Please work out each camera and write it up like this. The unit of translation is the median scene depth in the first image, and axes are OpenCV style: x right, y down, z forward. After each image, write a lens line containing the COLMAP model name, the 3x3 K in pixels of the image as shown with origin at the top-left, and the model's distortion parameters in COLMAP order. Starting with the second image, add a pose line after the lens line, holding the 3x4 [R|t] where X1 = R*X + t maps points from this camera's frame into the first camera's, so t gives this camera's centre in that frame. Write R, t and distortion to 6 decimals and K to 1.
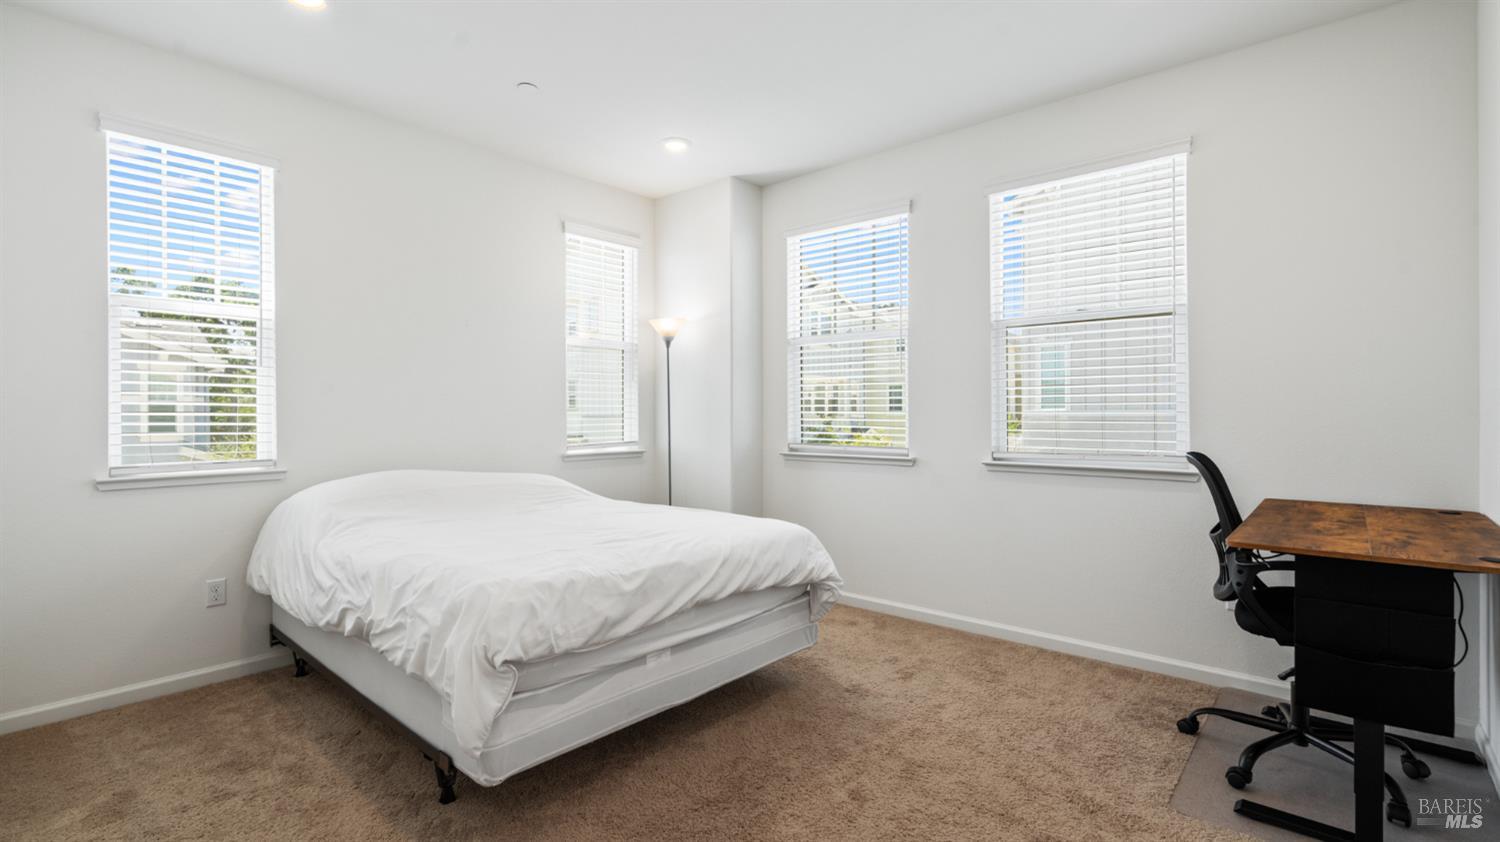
lens RADIAL K [[679.9, 0, 746.9], [0, 679.9, 408.6], [0, 0, 1]] dist [-0.000360, 0.000478]
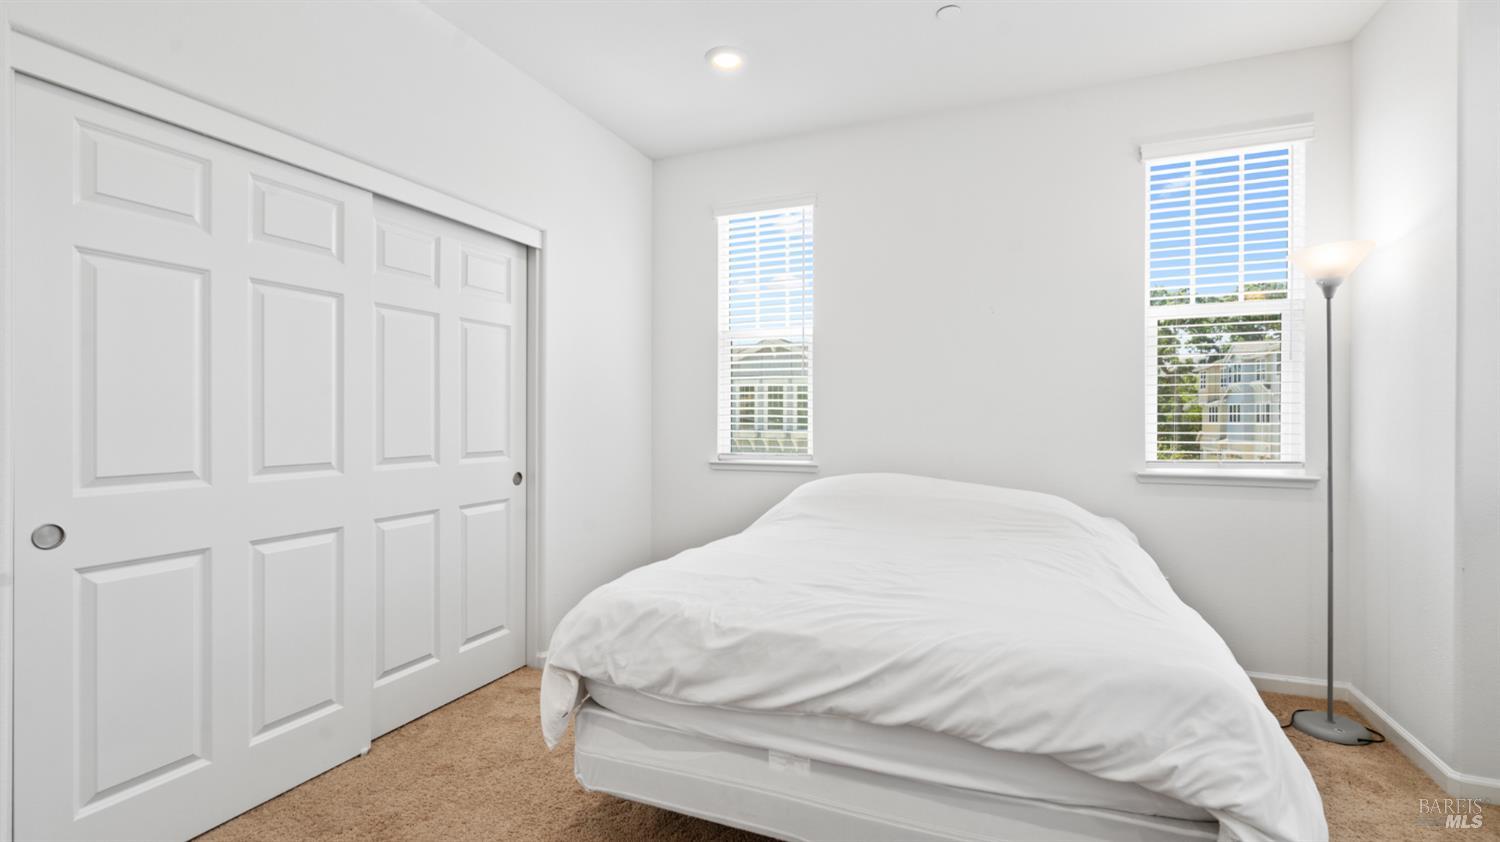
lens RADIAL K [[676.0, 0, 748.8], [0, 676.0, 413.0], [0, 0, 1]] dist [-0.000068, 0.000468]
pose [[0.321112, -0.003174, -0.947036, 0.485745], [0.007662, 0.999970, -0.000754, 0.003272], [0.947010, -0.007014, 0.321126, 0.688315]]
